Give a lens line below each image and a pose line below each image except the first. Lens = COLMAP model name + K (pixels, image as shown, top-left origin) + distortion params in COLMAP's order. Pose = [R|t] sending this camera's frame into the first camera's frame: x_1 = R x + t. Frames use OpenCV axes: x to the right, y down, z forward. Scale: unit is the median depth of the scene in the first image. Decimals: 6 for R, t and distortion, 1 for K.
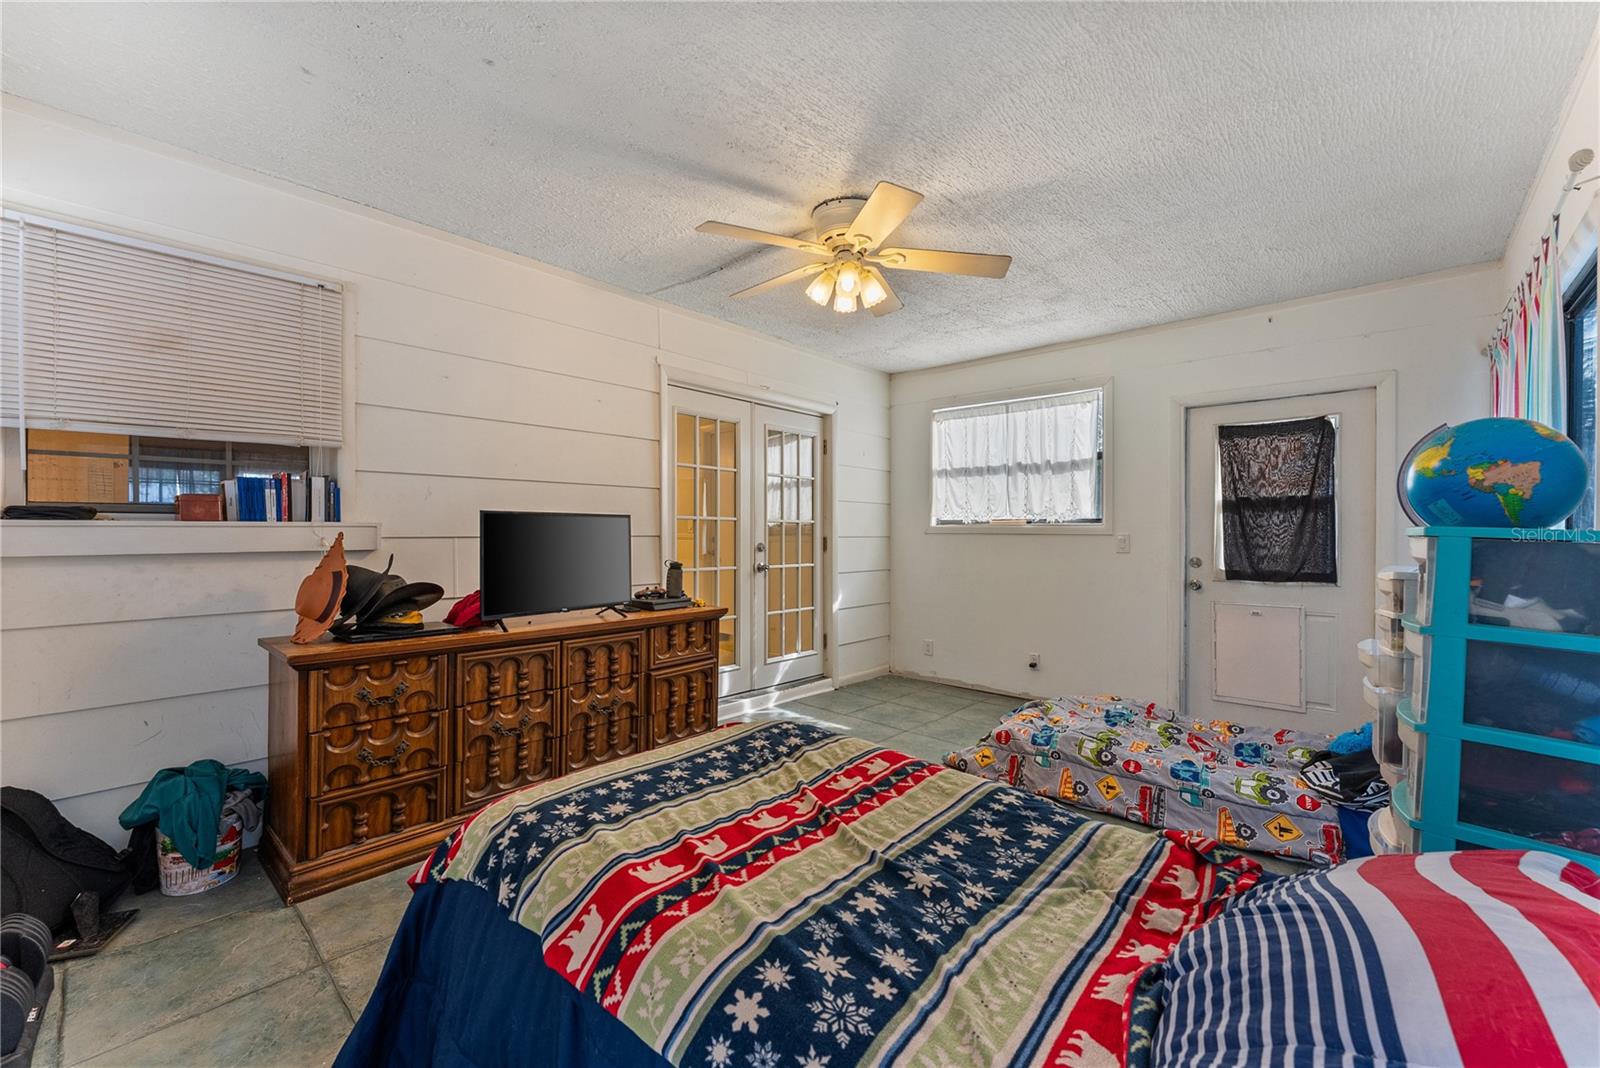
lens RADIAL K [[646.6, 0, 805.4], [0, 646.6, 518.7], [0, 0, 1]] dist [0.001506, 0.000072]
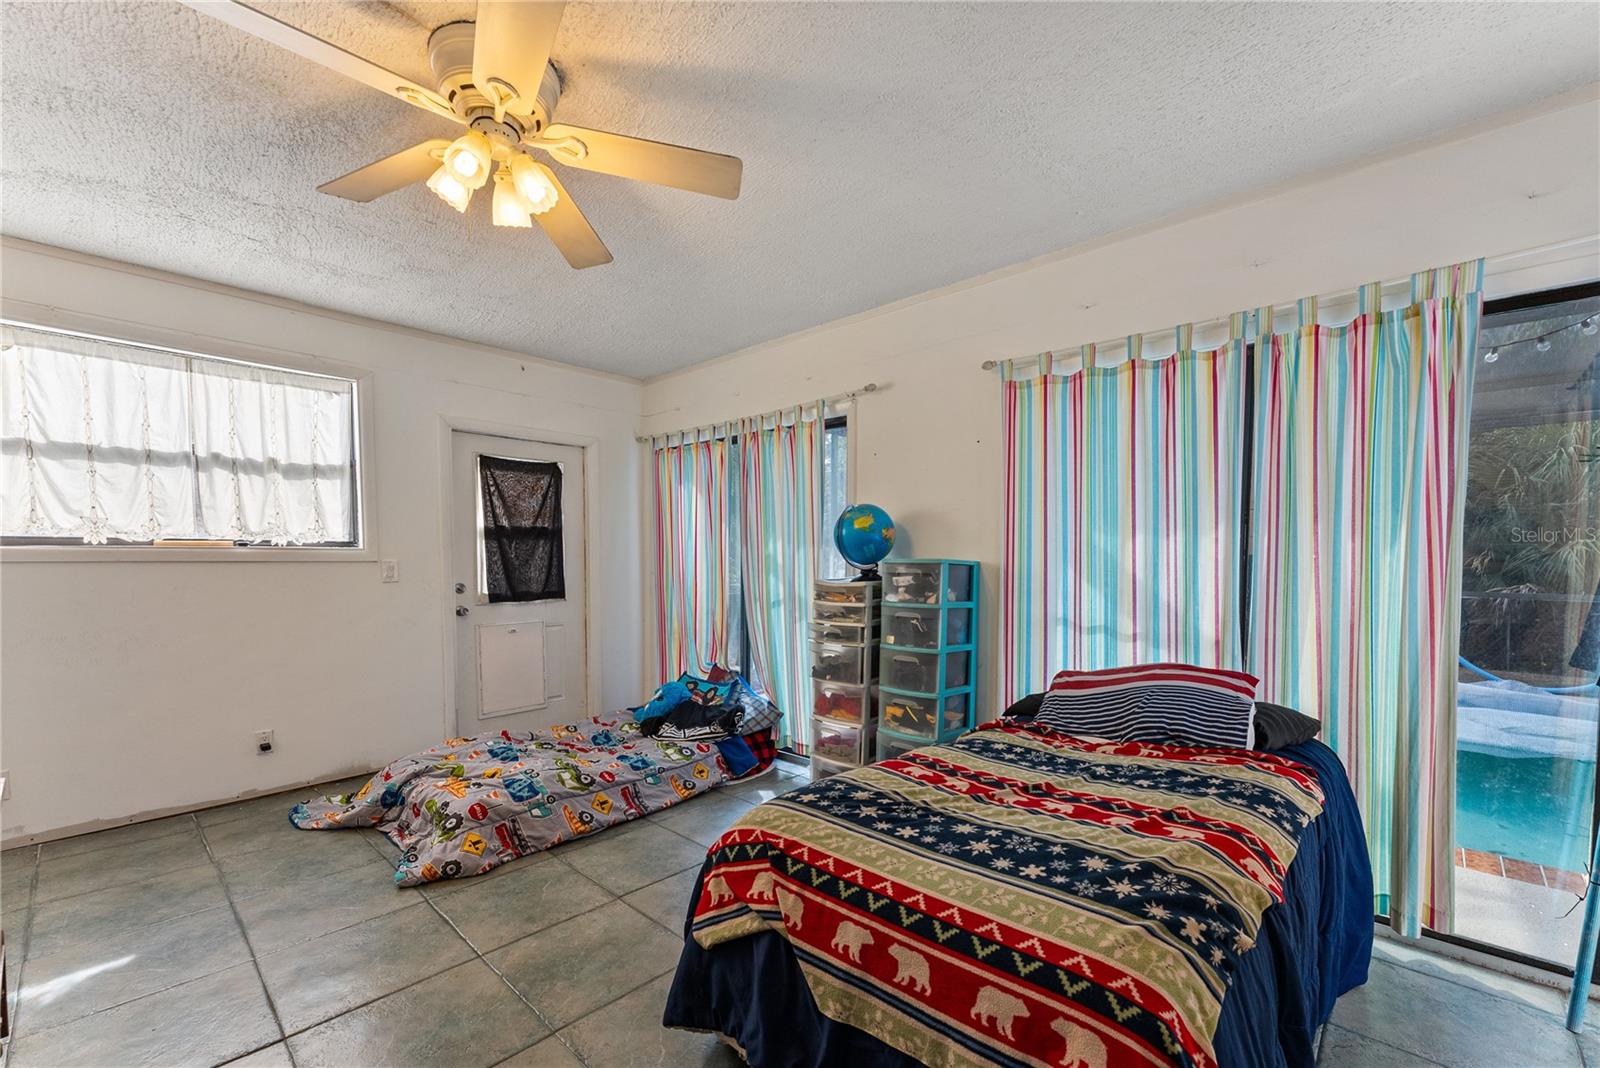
lens RADIAL K [[671.2, 0, 790.8], [0, 671.2, 576.1], [0, 0, 1]] dist [0.000682, 0.000027]
pose [[0.017822, -0.034497, 0.999246, -0.445657], [-0.022498, 0.999138, 0.034894, 0.001399], [-0.999588, -0.023103, 0.017031, 0.507817]]
